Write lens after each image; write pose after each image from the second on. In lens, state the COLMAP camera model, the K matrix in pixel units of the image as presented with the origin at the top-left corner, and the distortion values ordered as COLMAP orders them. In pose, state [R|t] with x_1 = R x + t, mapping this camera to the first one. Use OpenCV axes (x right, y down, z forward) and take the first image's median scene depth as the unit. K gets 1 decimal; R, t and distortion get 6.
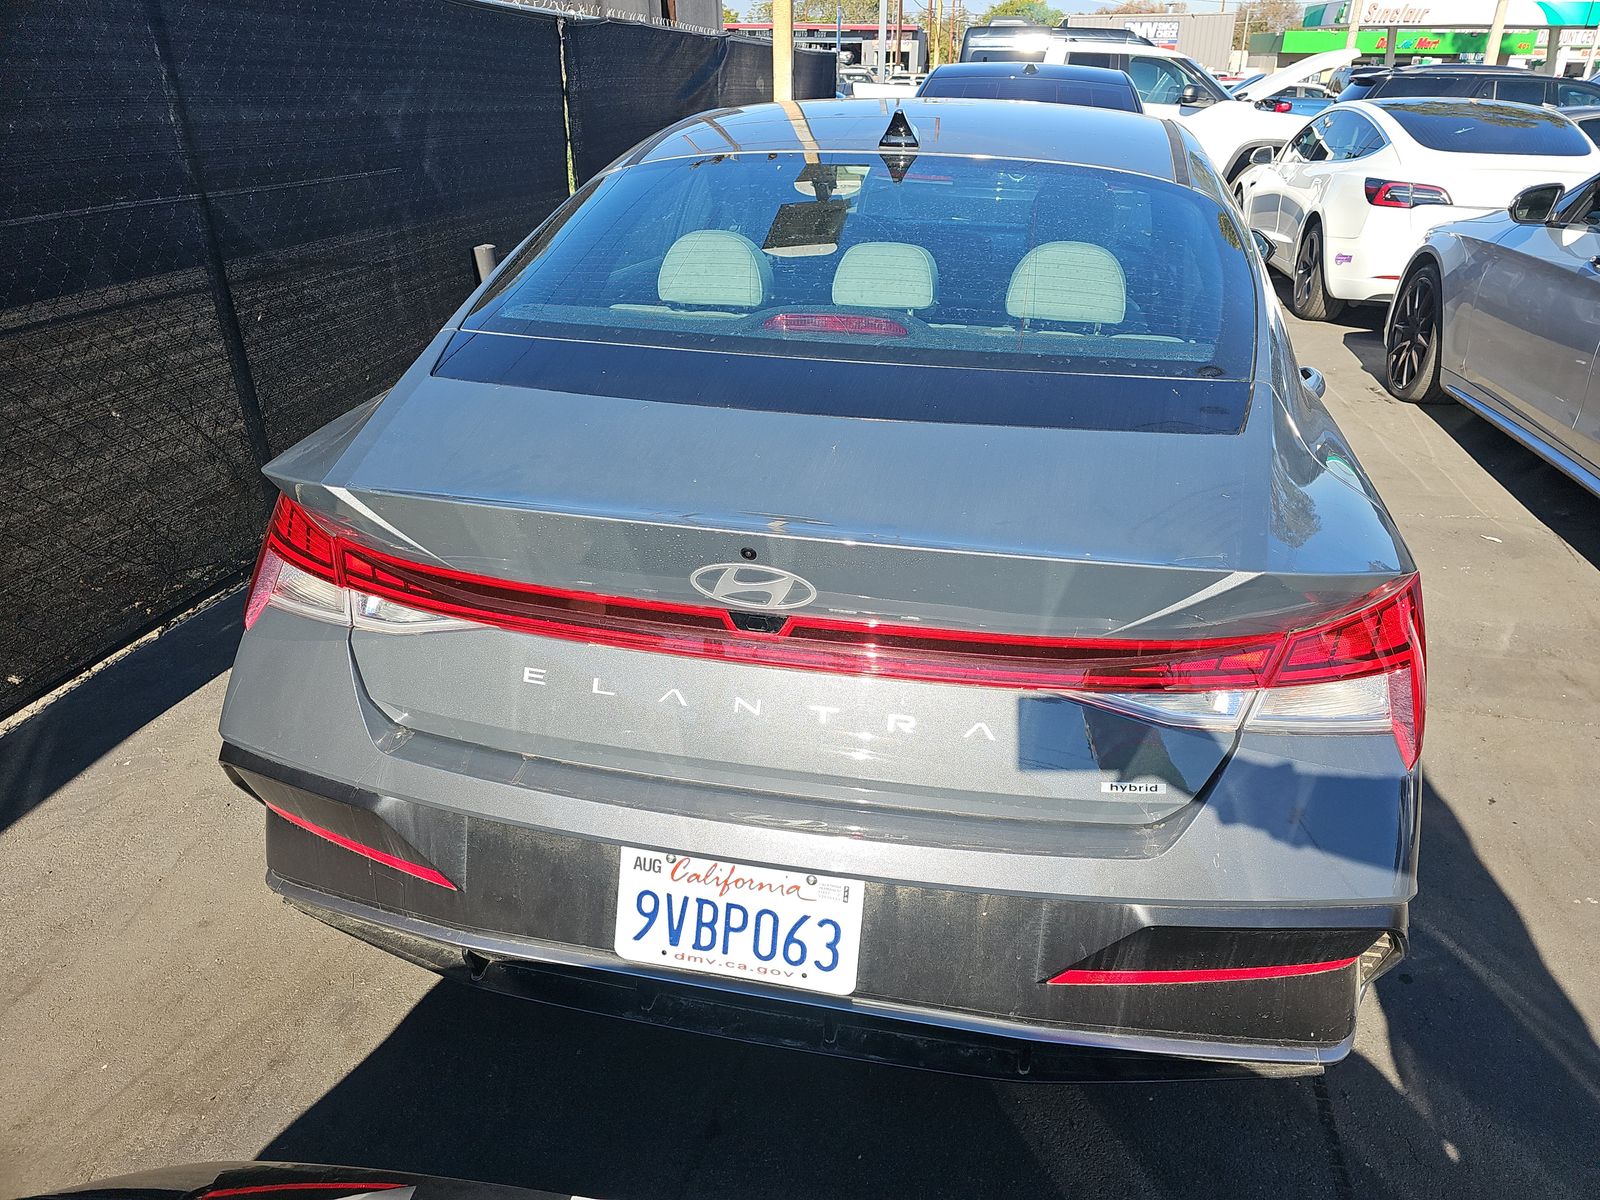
lens RADIAL K [[1039.7, 0, 800.0], [0, 1039.7, 600.0], [0, 0, 1]] dist [0.043436, -0.048963]
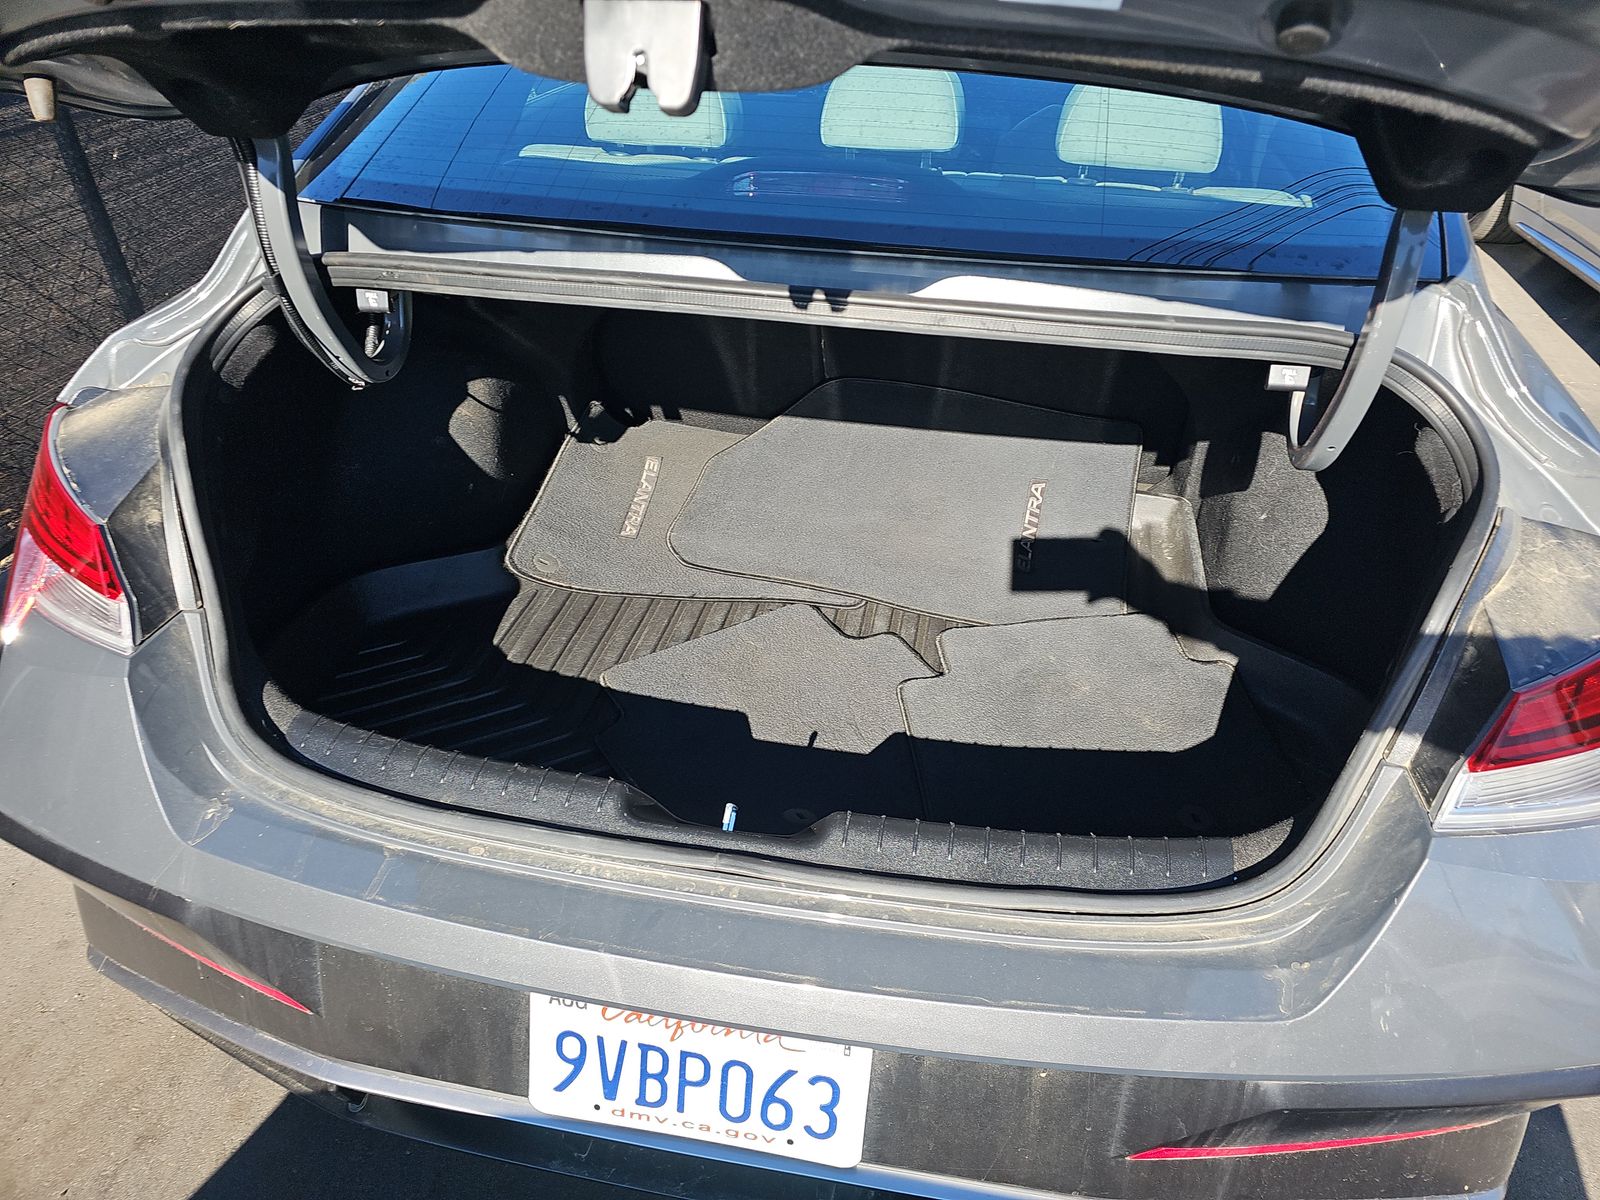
lens RADIAL K [[1039.7, 0, 800.0], [0, 1039.7, 600.0], [0, 0, 1]] dist [0.043436, -0.048963]
pose [[0.999878, -0.010303, 0.011708, 0.006307], [0.008354, 0.987760, 0.155758, -0.124923], [-0.013169, -0.155641, 0.987726, 0.335871]]
